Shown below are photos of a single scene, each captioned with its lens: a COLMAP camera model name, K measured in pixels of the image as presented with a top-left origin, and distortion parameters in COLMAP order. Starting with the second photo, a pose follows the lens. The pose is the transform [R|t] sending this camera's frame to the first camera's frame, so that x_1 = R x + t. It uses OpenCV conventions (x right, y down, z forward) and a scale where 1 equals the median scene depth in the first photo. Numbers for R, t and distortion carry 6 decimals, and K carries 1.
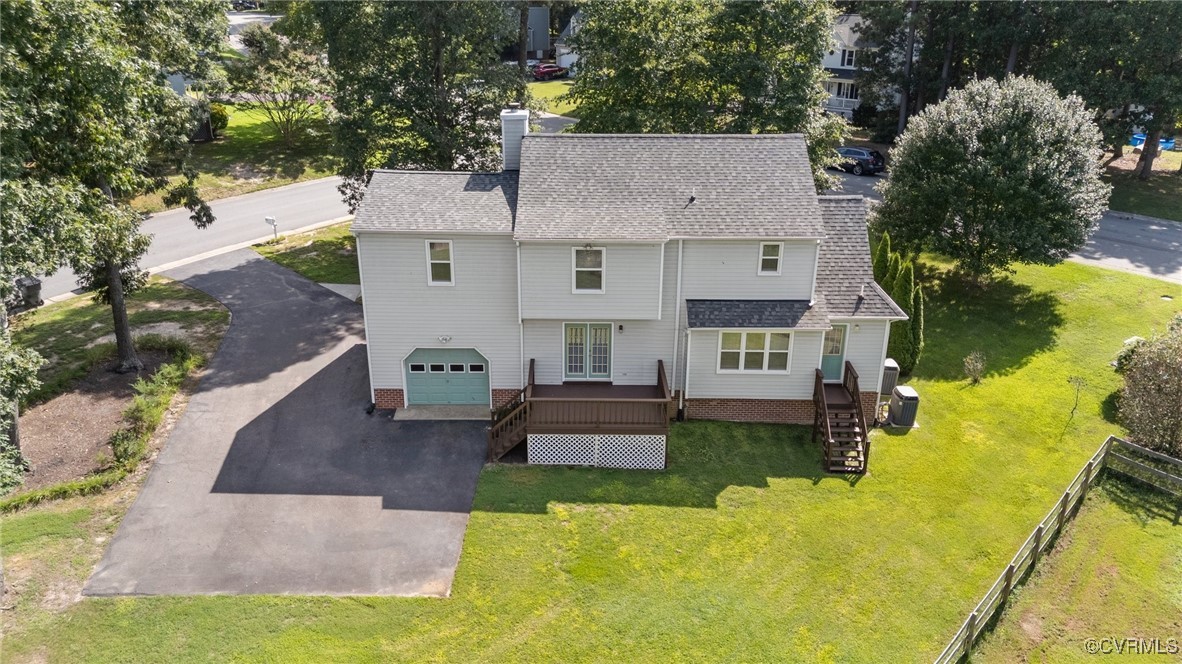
lens RADIAL K [[873.4, 0, 591.0], [0, 873.4, 332.0], [0, 0, 1]] dist [0.044622, -0.005919]
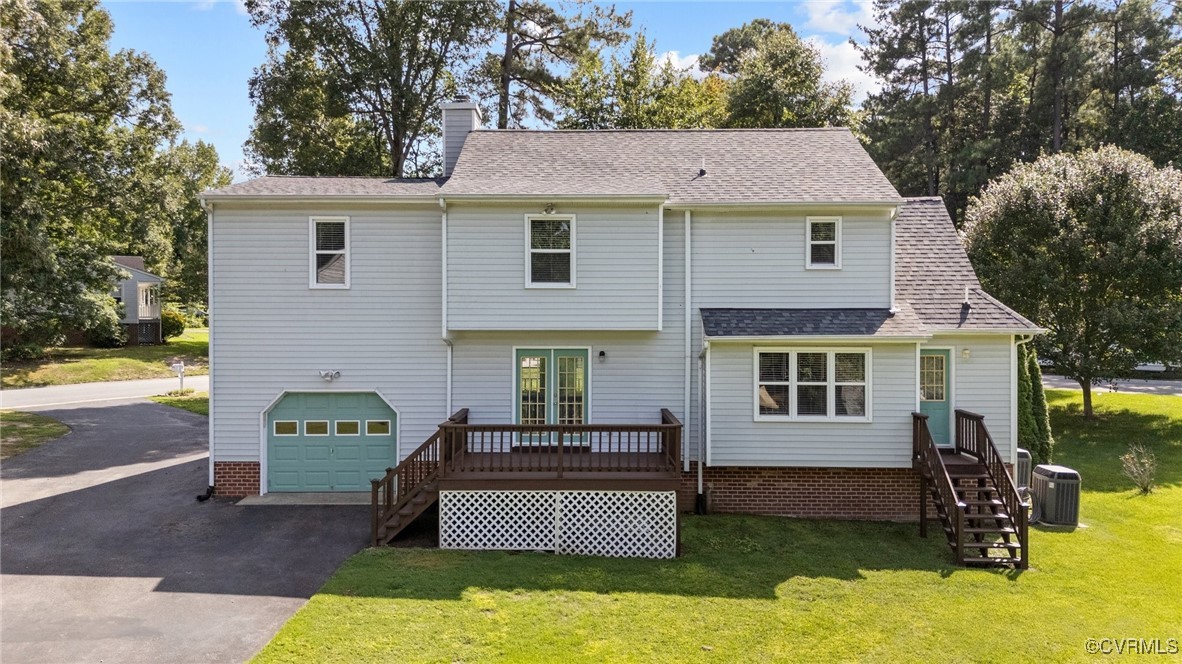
lens RADIAL K [[883.2, 0, 591.0], [0, 883.2, 332.0], [0, 0, 1]] dist [0.017029, -0.001835]
pose [[0.999892, -0.007948, -0.012341, 0.034700], [0.002847, 0.929758, -0.368161, 0.221603], [0.014400, 0.368087, 0.929680, 0.385515]]
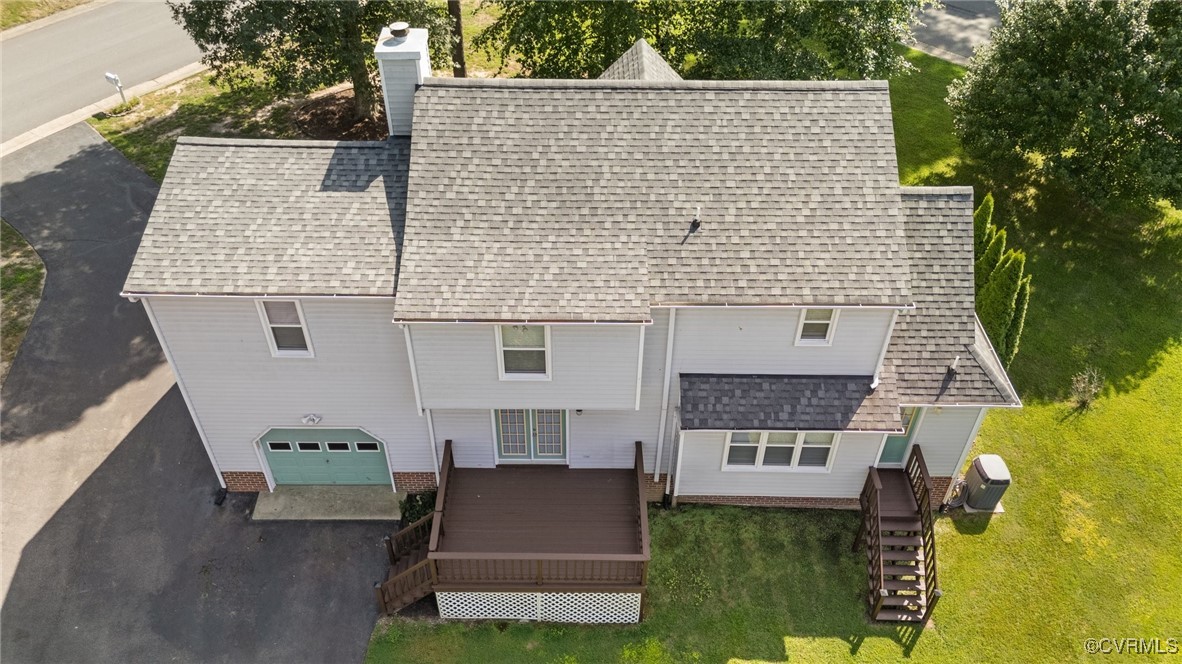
lens RADIAL K [[883.2, 0, 591.0], [0, 883.2, 332.0], [0, 0, 1]] dist [0.017029, -0.001835]
pose [[0.999988, 0.004105, -0.002666, 0.045158], [-0.002972, 0.941995, 0.335615, -0.281435], [0.003889, -0.335603, 0.941995, 0.396986]]
